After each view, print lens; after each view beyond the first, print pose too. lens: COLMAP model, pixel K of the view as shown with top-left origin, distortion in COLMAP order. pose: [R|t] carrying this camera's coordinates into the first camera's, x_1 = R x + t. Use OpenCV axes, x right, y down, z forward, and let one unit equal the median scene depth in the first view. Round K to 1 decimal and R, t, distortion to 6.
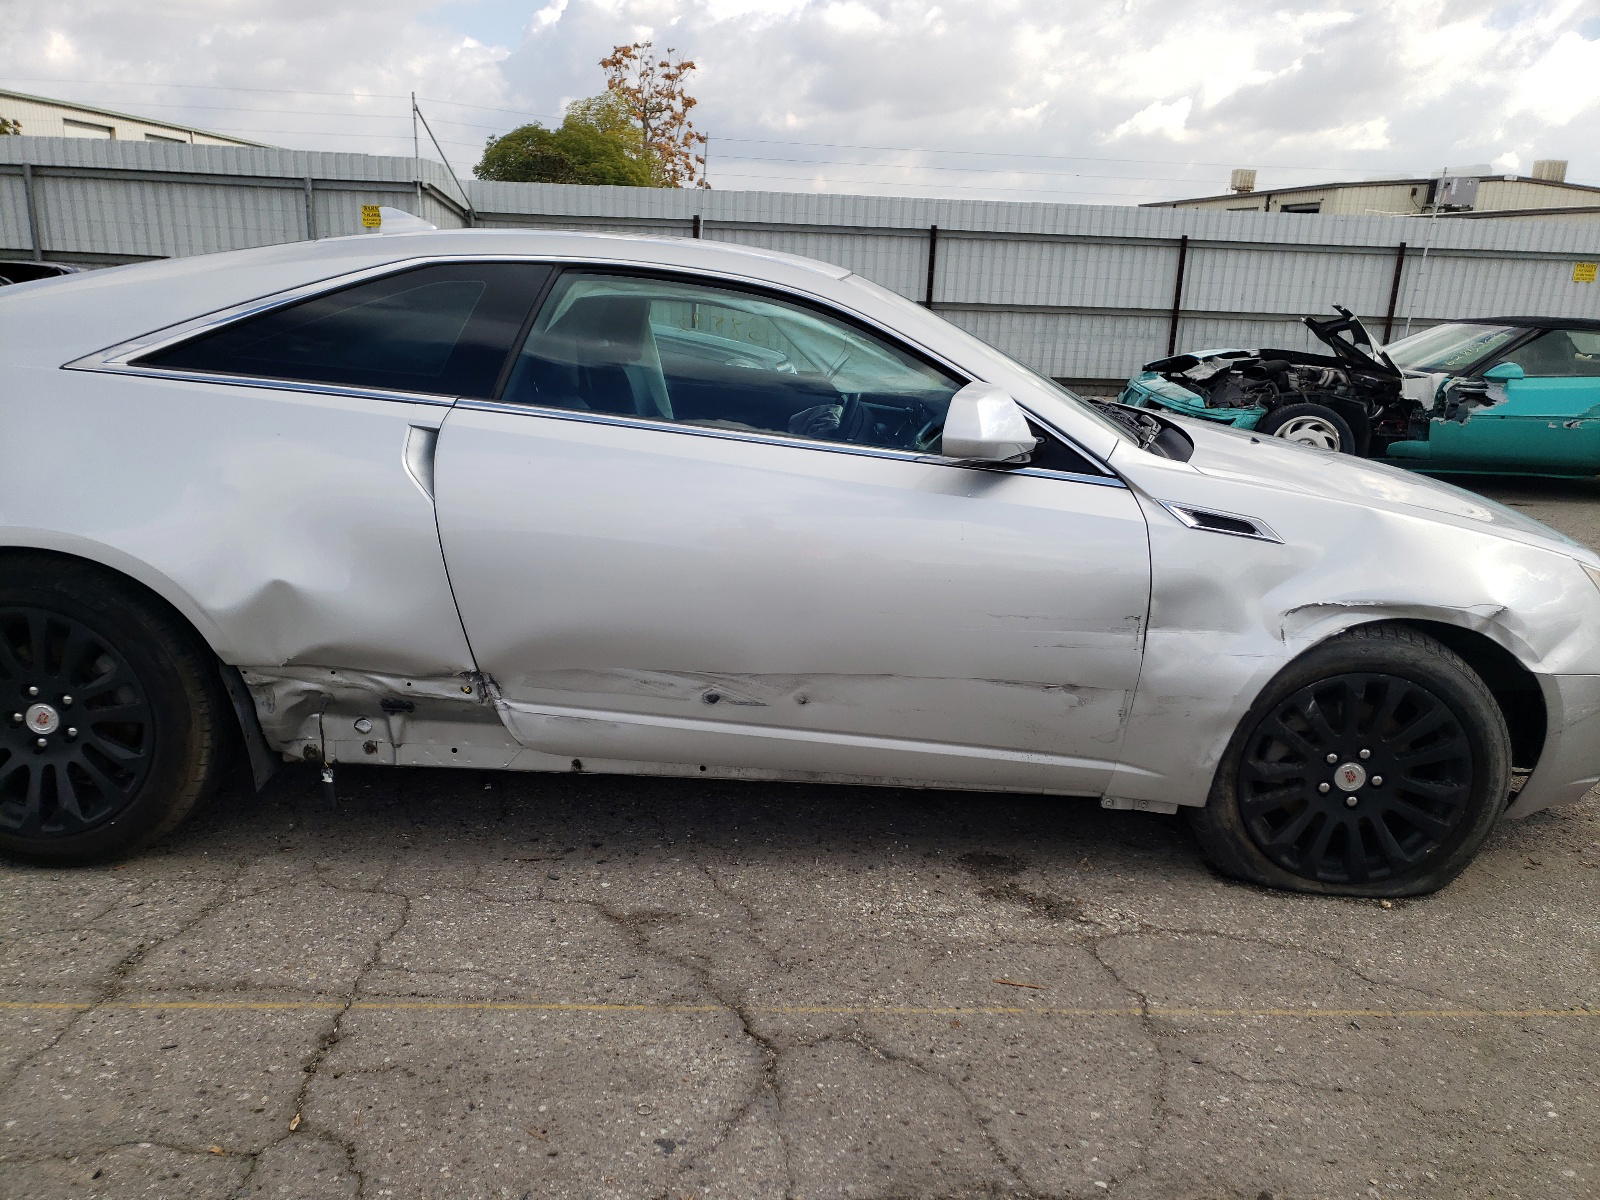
lens RADIAL K [[1244.3, 0, 800.0], [0, 1244.3, 600.0], [0, 0, 1]] dist [0.030634, -0.004043]
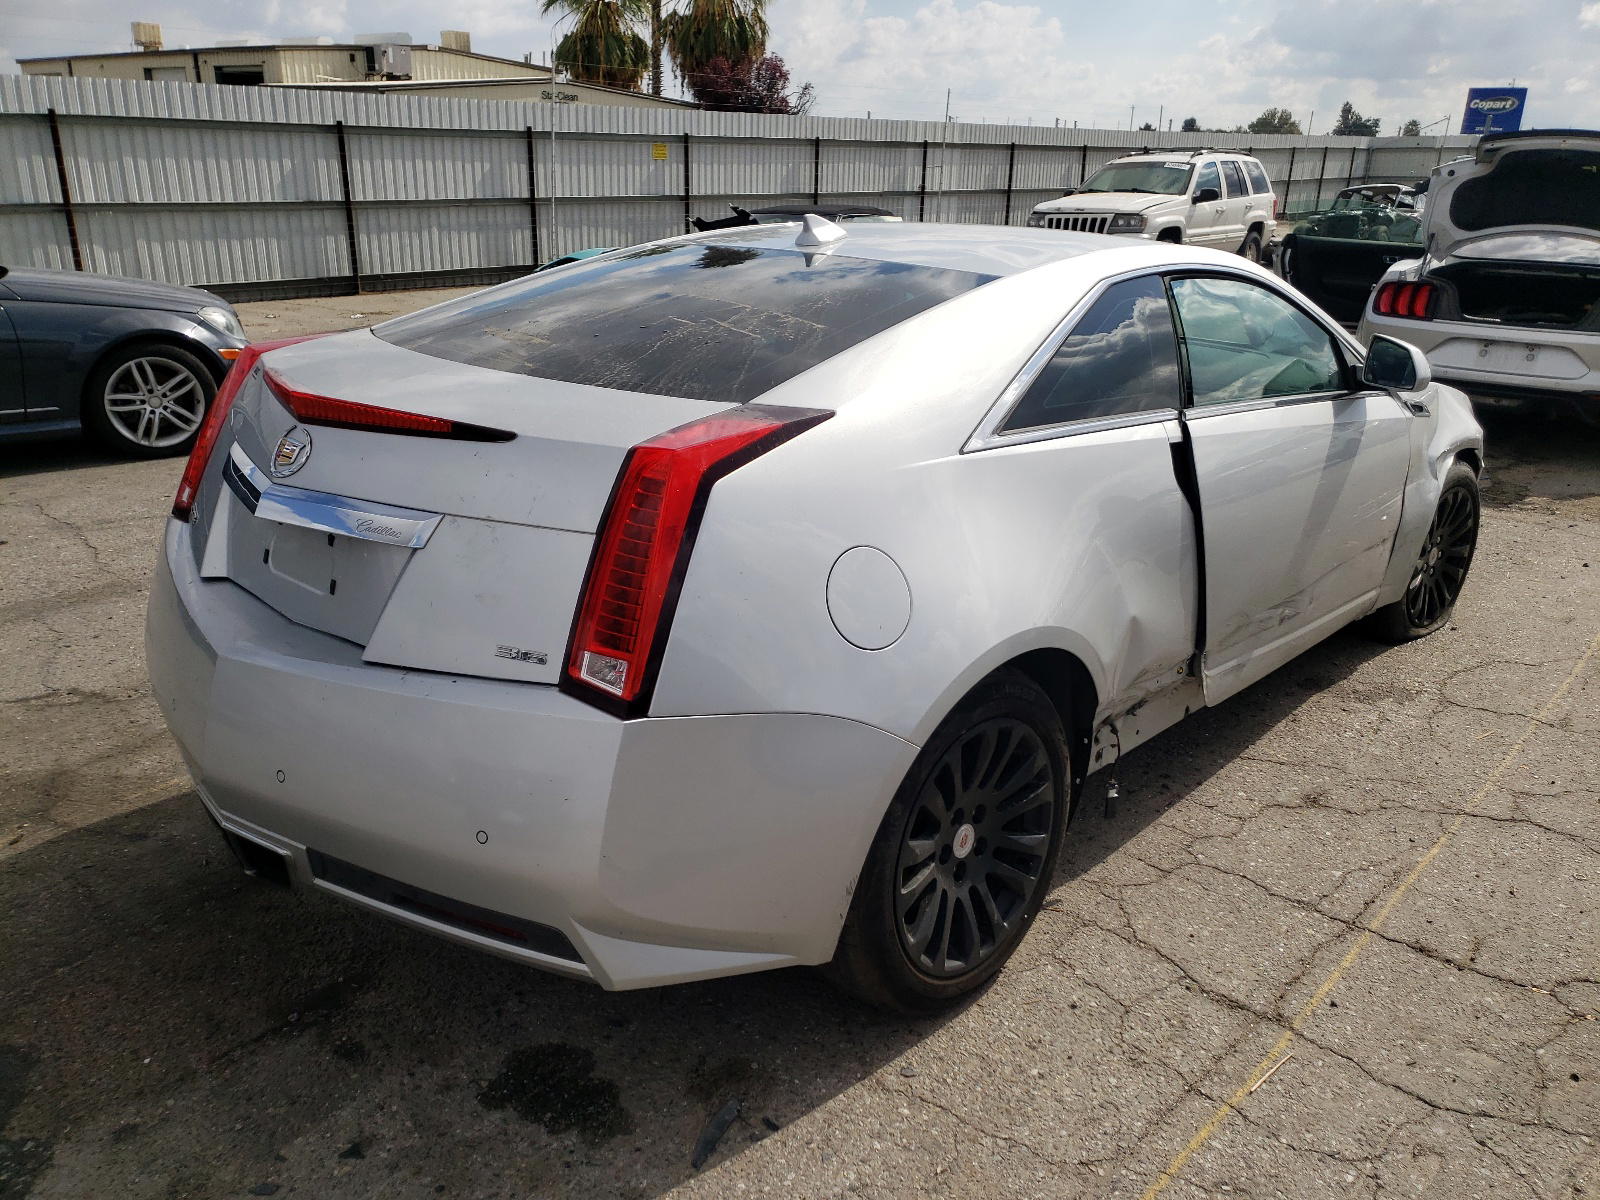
lens RADIAL K [[1244.3, 0, 800.0], [0, 1244.3, 600.0], [0, 0, 1]] dist [0.030634, -0.004043]
pose [[0.700119, -0.267934, 0.661849, -1.054892], [0.200913, 0.963398, 0.177479, -0.219625], [-0.685177, 0.008718, 0.728325, 0.364817]]
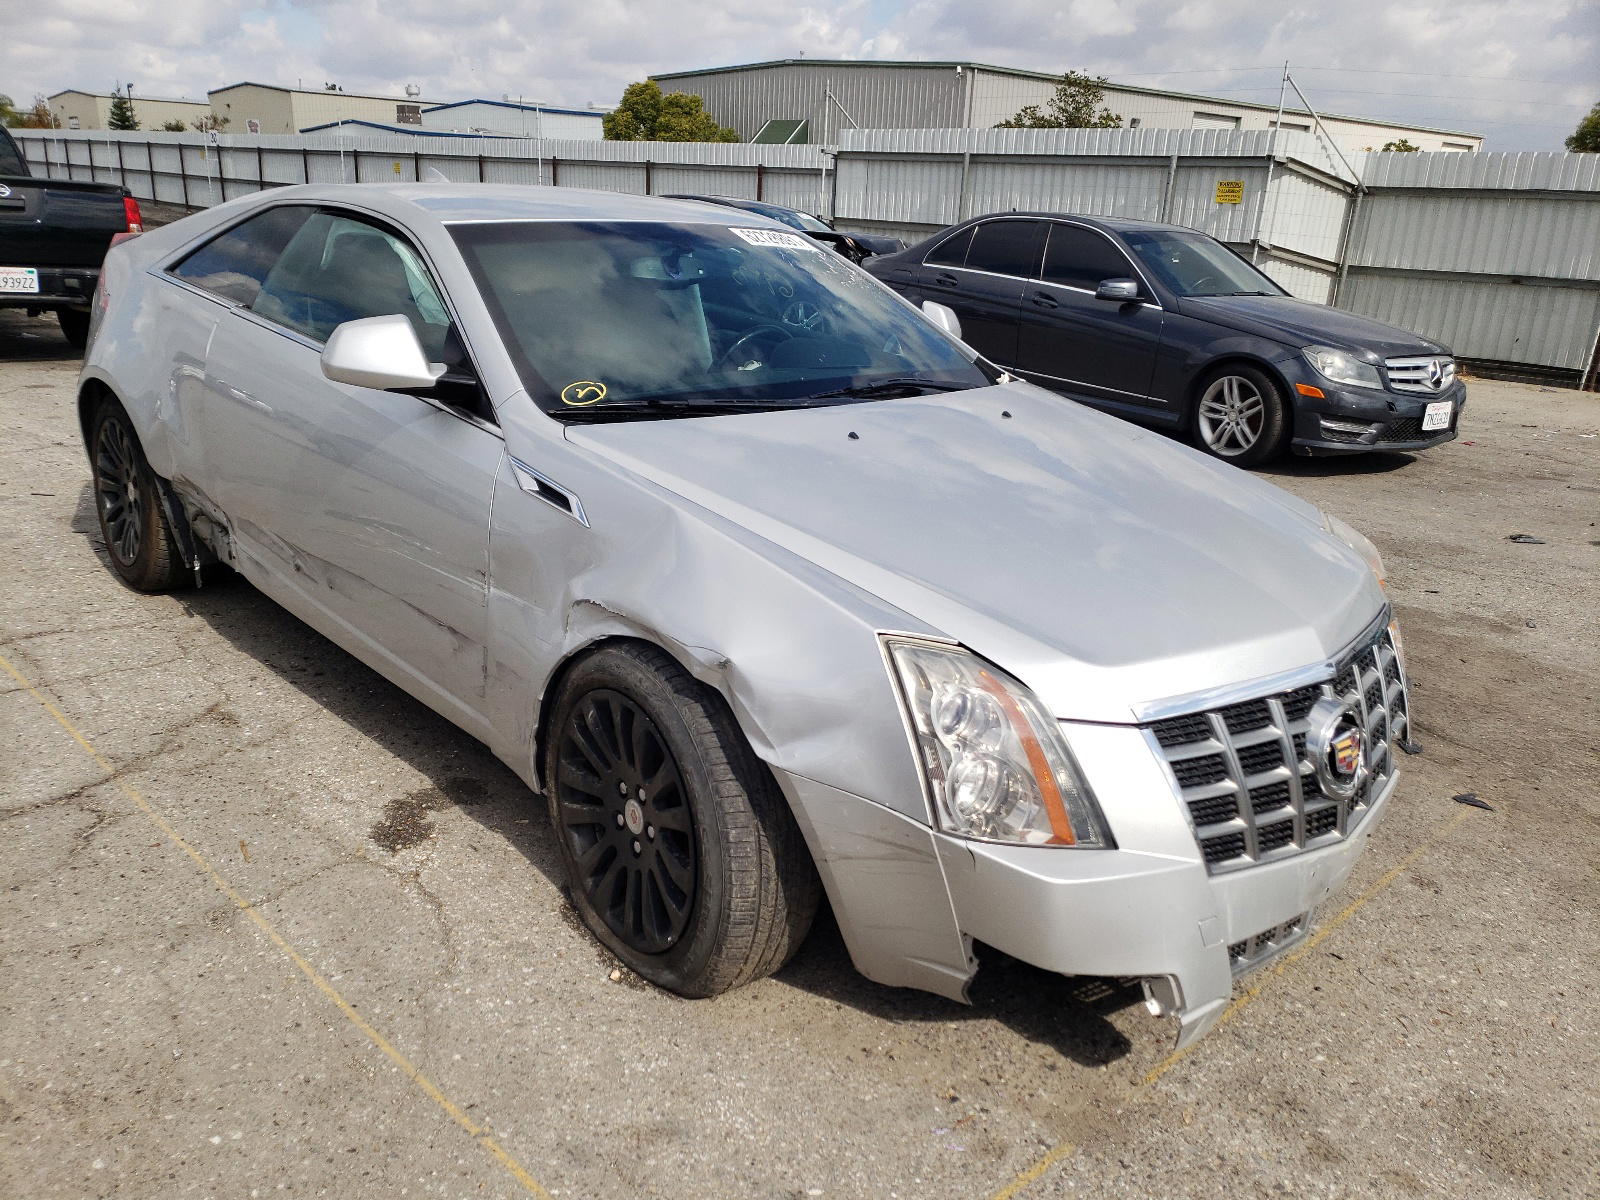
lens RADIAL K [[1245.4, 0, 802.6], [0, 1245.4, 630.8], [0, 0, 1]] dist [0.039744, -0.007541]
pose [[0.671533, 0.240722, -0.700783, 0.968397], [-0.219183, 0.967967, 0.122467, -0.097654], [0.707815, 0.071359, 0.702784, 0.432752]]
